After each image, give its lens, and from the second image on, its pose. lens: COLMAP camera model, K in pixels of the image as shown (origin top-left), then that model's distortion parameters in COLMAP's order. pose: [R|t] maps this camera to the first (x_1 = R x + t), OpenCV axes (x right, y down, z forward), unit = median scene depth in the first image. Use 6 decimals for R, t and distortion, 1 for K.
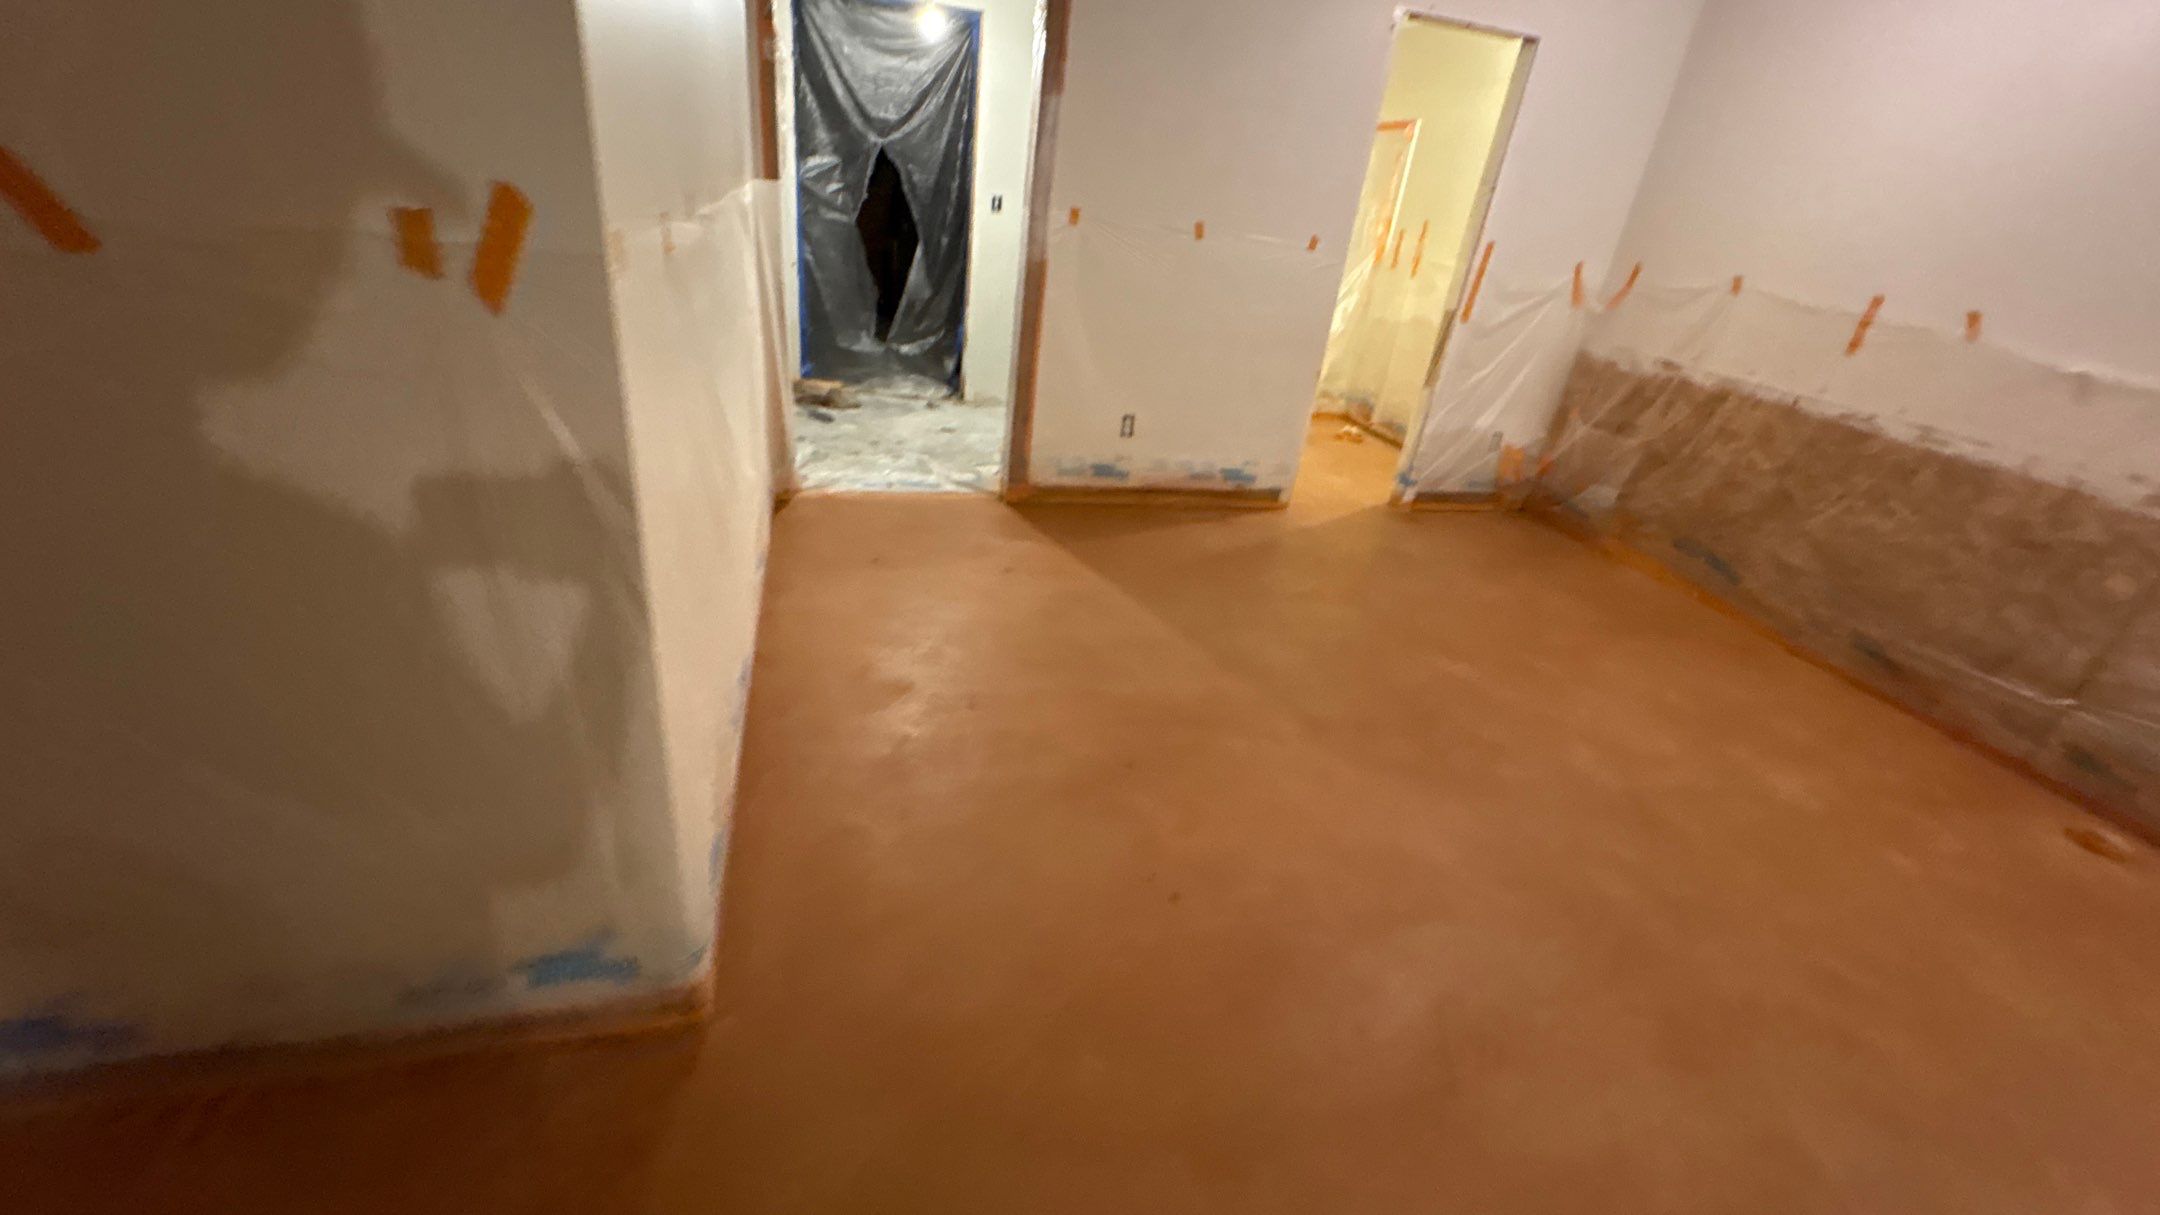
lens RADIAL K [[860.6, 0, 1081.6], [0, 860.6, 604.9], [0, 0, 1]] dist [0.000345, -0.000409]
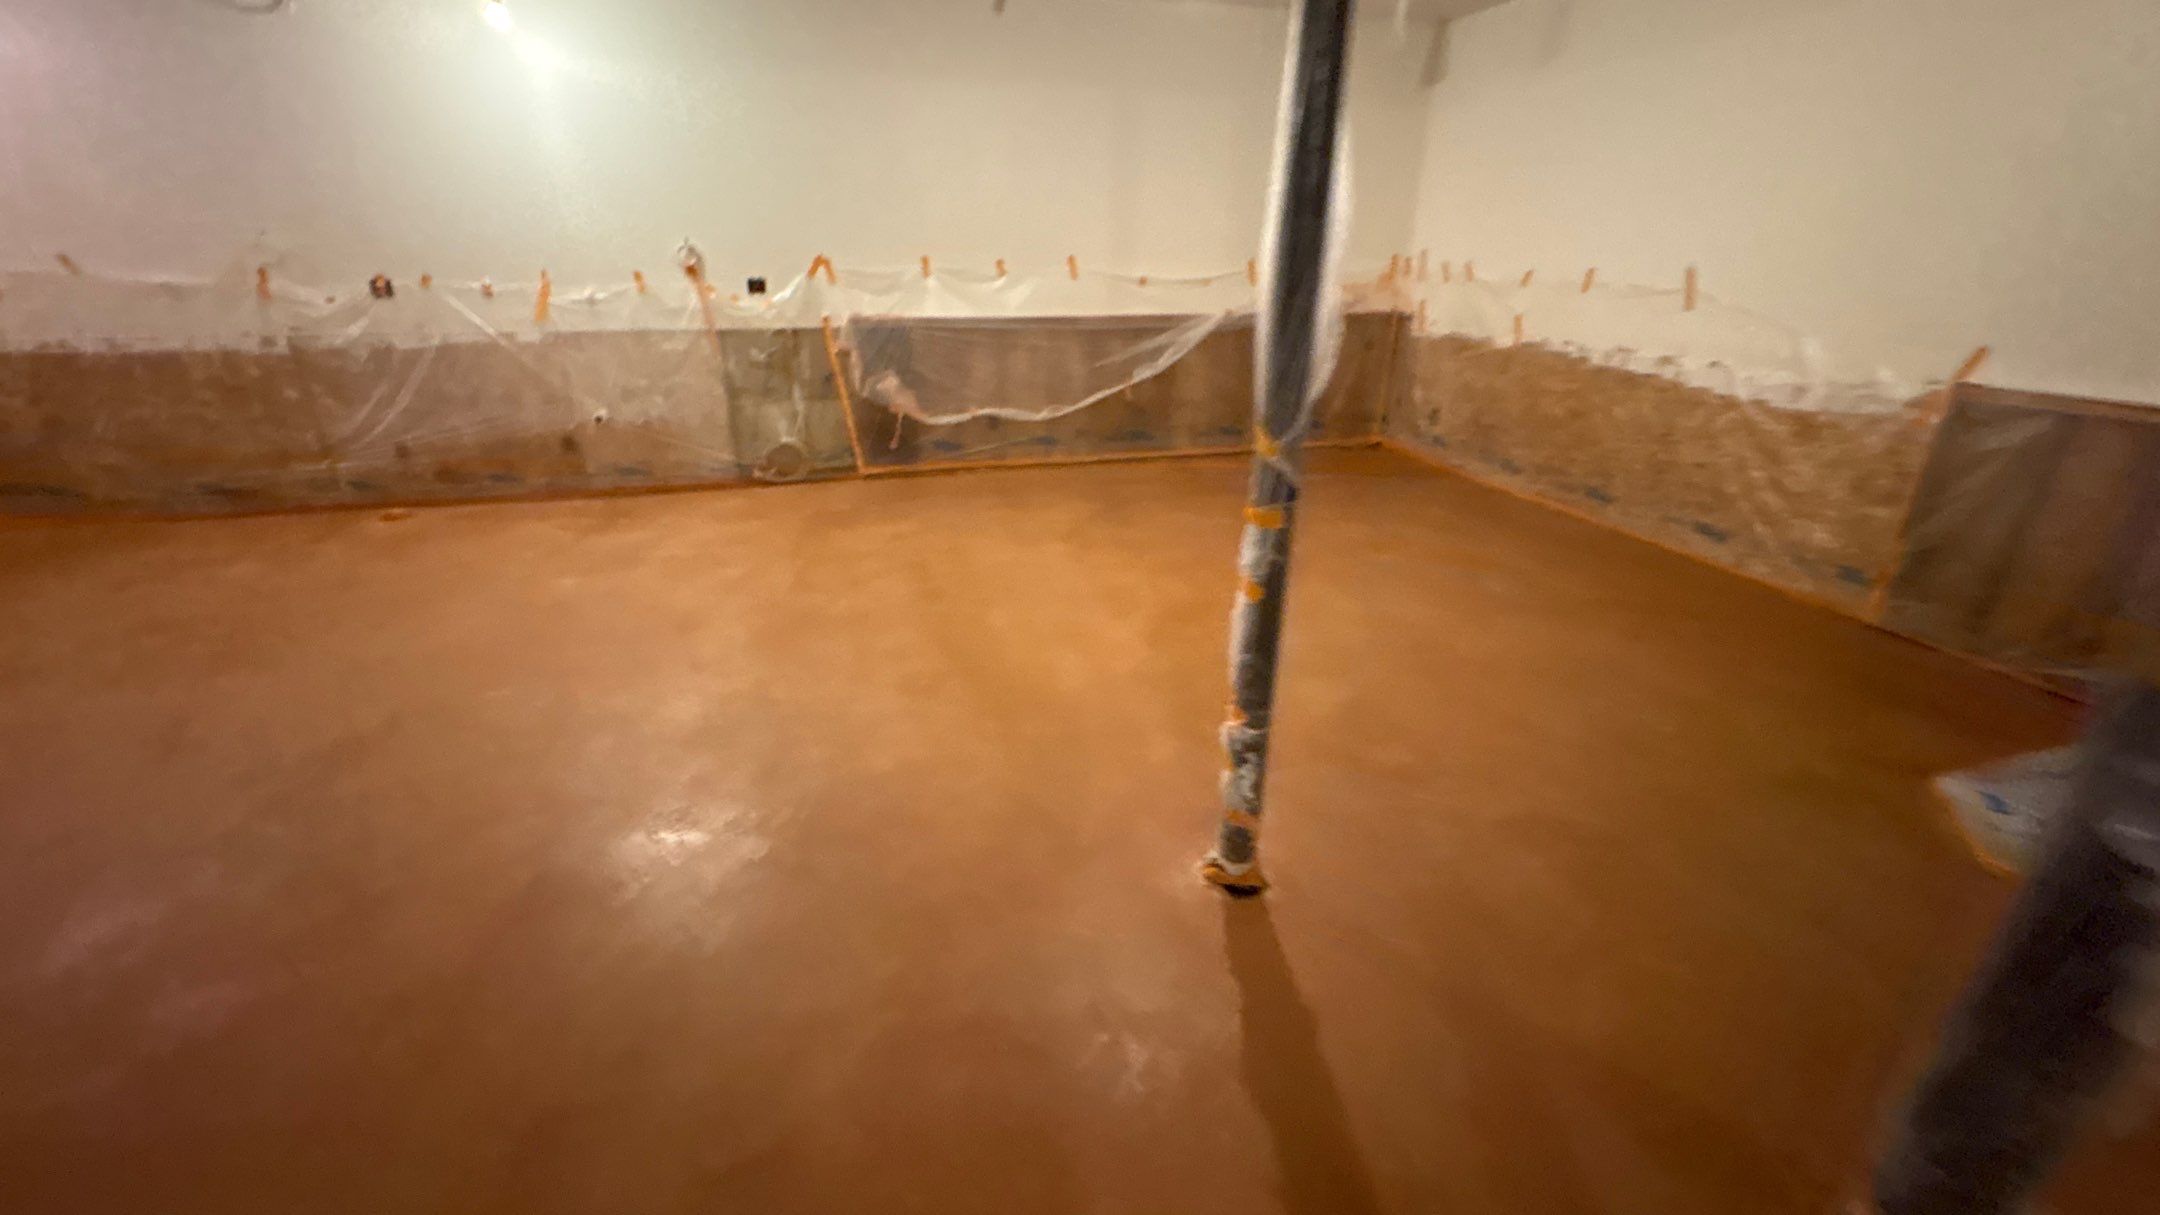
lens RADIAL K [[860.6, 0, 1082.5], [0, 860.6, 603.5], [0, 0, 1]] dist [0.000345, -0.000409]
pose [[-0.023055, -0.489820, 0.871519, -0.379760], [0.436394, 0.779383, 0.449581, 0.151078], [-0.899460, 0.390690, 0.195786, -0.417629]]
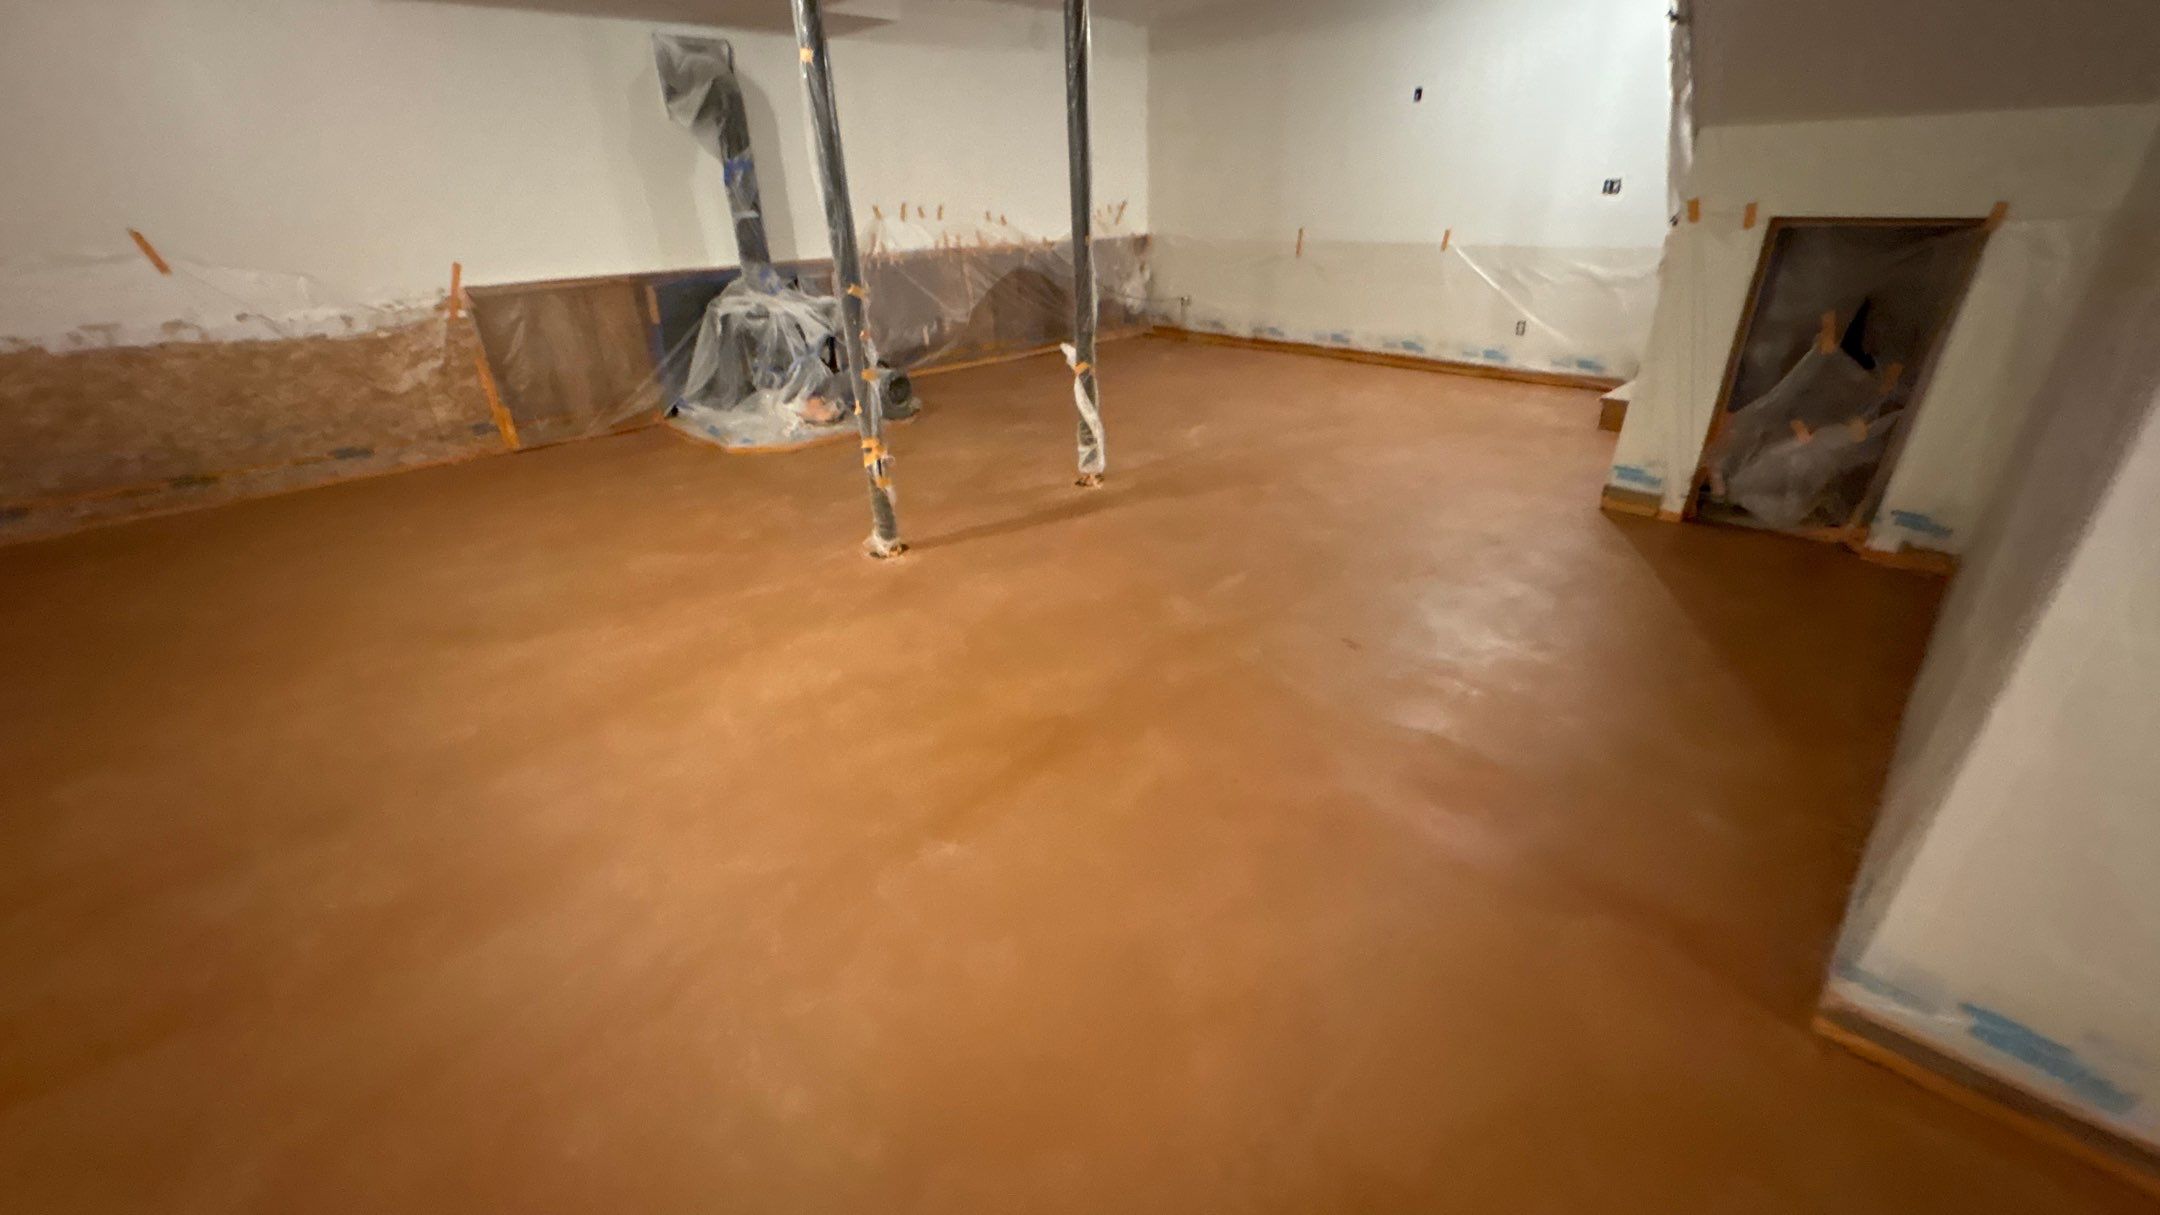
lens RADIAL K [[860.6, 0, 1078.0], [0, 860.6, 597.7], [0, 0, 1]] dist [0.000345, -0.000409]
pose [[-0.870063, 0.125918, -0.476587, 0.282559], [-0.283973, 0.662242, 0.693394, -0.123014], [0.402927, 0.738634, -0.540435, 0.309801]]
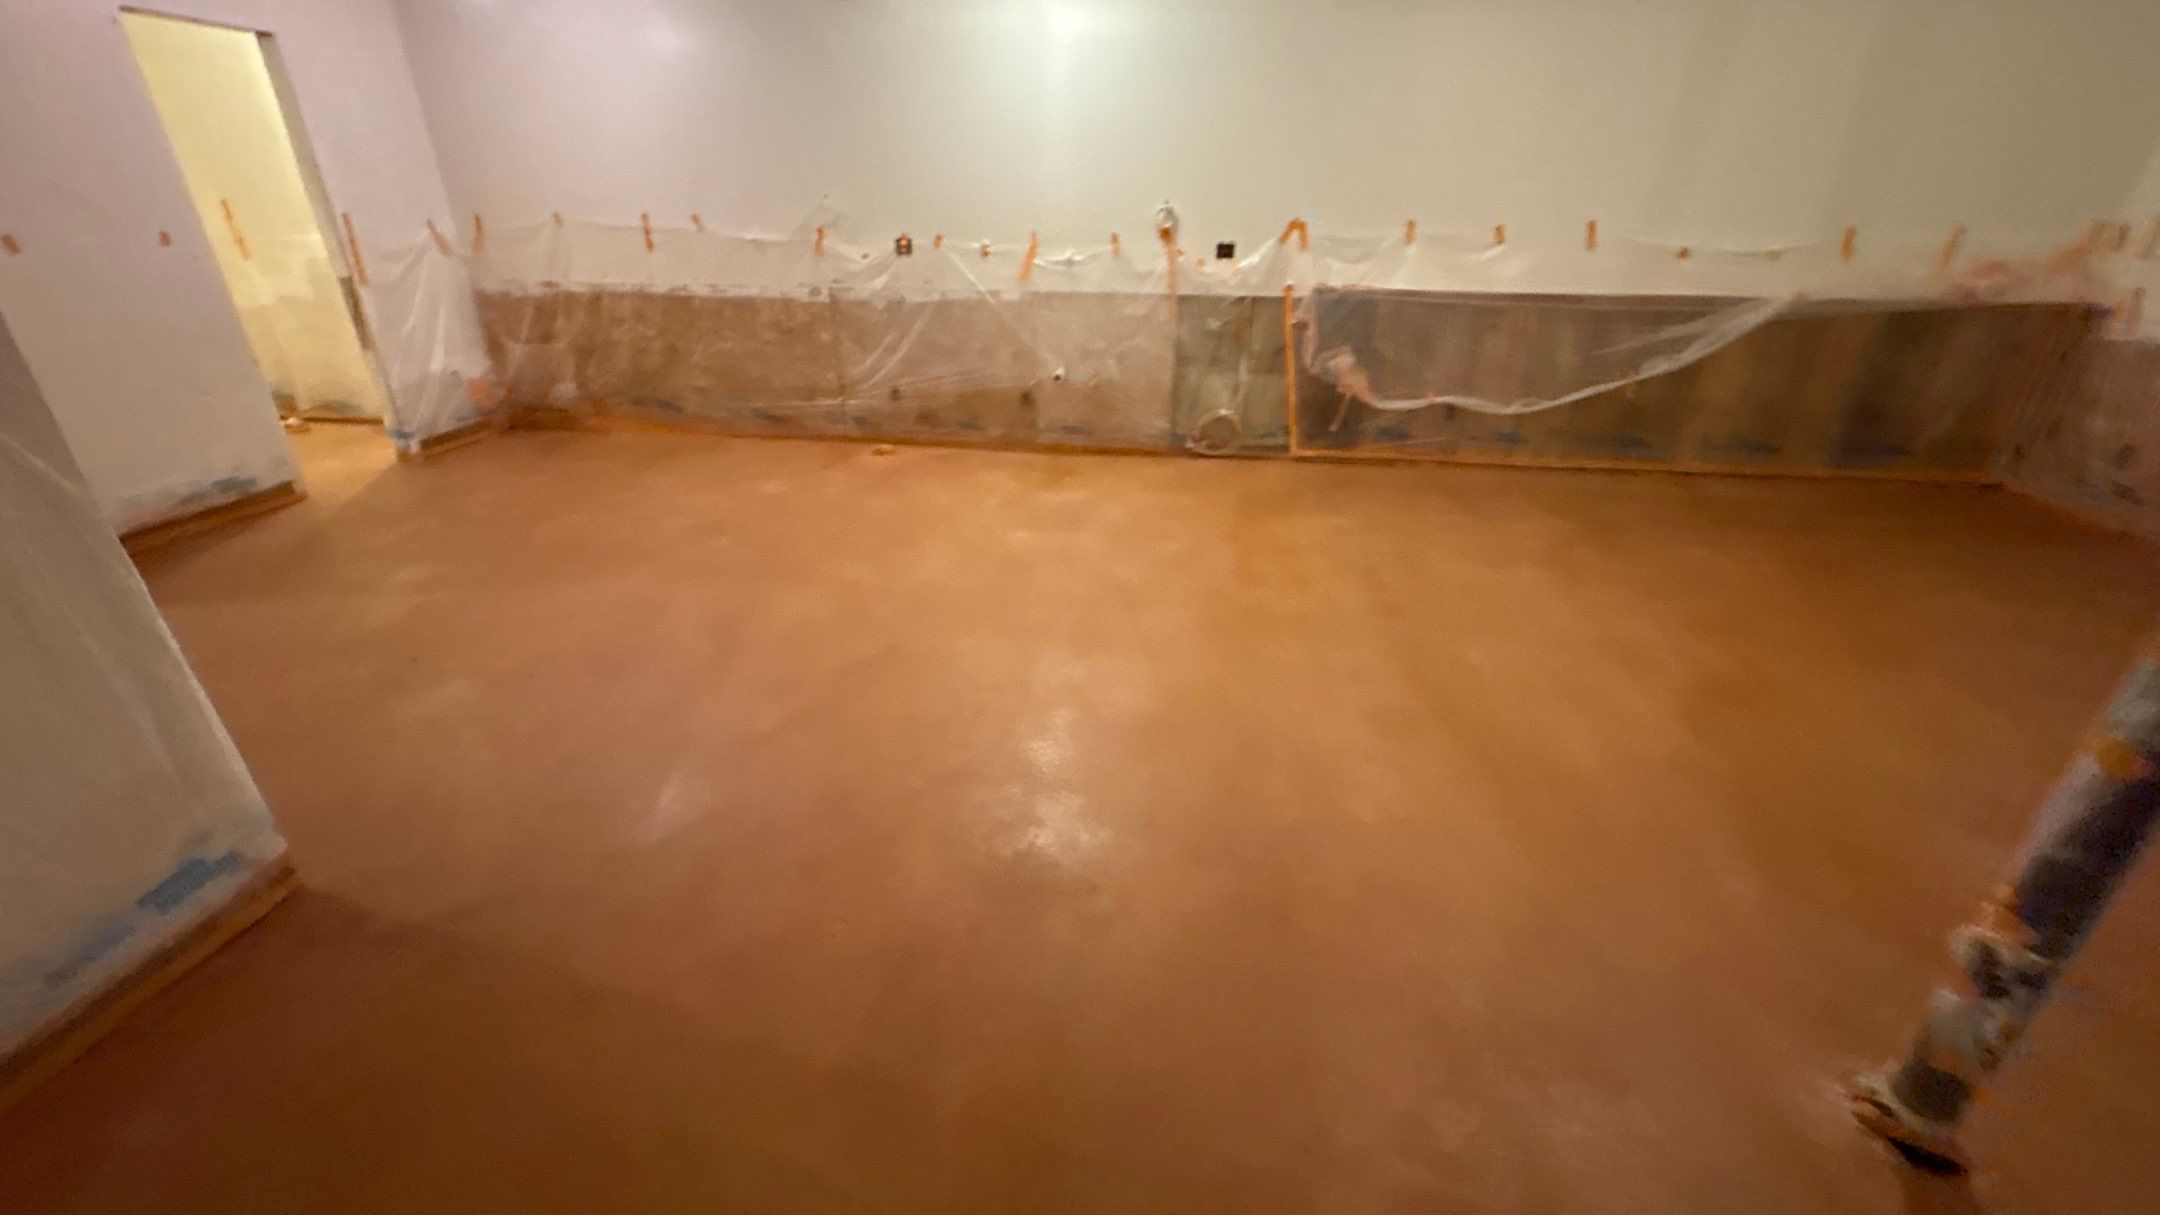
lens RADIAL K [[860.6, 0, 1083.3], [0, 860.6, 606.5], [0, 0, 1]] dist [0.000345, -0.000409]
pose [[0.377727, -0.493271, 0.783585, -0.314579], [0.445487, 0.838708, 0.313224, 0.097704], [-0.811704, 0.230764, 0.536549, -0.293771]]
